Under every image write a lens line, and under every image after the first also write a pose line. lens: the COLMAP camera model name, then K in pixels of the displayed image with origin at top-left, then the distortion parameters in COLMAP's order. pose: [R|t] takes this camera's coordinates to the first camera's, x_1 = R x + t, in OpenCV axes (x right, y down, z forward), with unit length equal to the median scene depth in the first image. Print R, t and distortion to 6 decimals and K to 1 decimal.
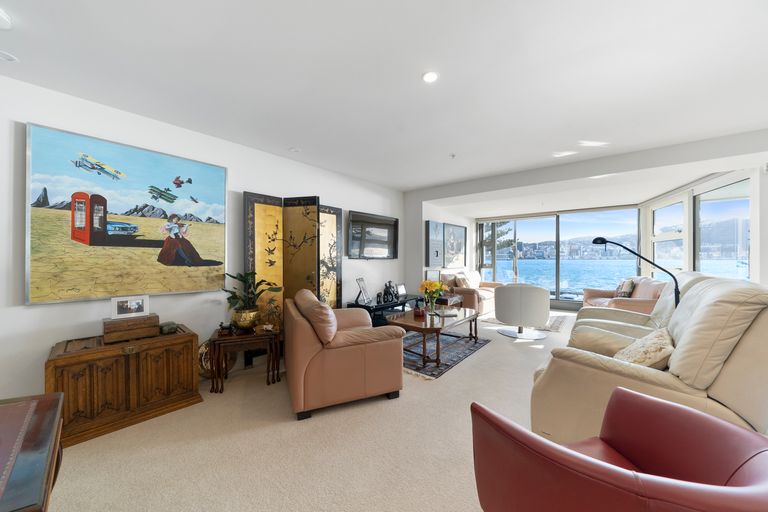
lens RADIAL K [[264.4, 0, 380.1], [0, 264.4, 258.8], [0, 0, 1]] dist [0.001005, 0.000089]
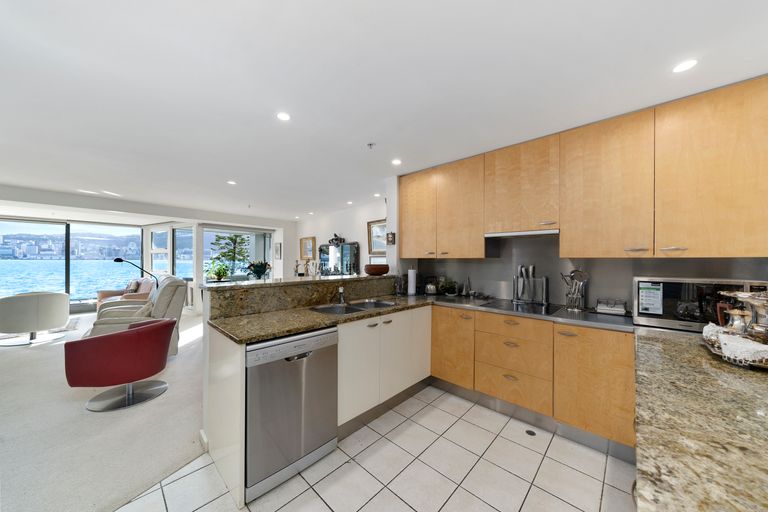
lens RADIAL K [[264.4, 0, 380.1], [0, 264.4, 258.8], [0, 0, 1]] dist [0.001005, 0.000089]
pose [[0.070529, 0.000363, 0.997510, -0.302891], [-0.001770, 0.999998, -0.000239, -0.031257], [-0.997508, -0.001749, 0.070529, -0.324552]]
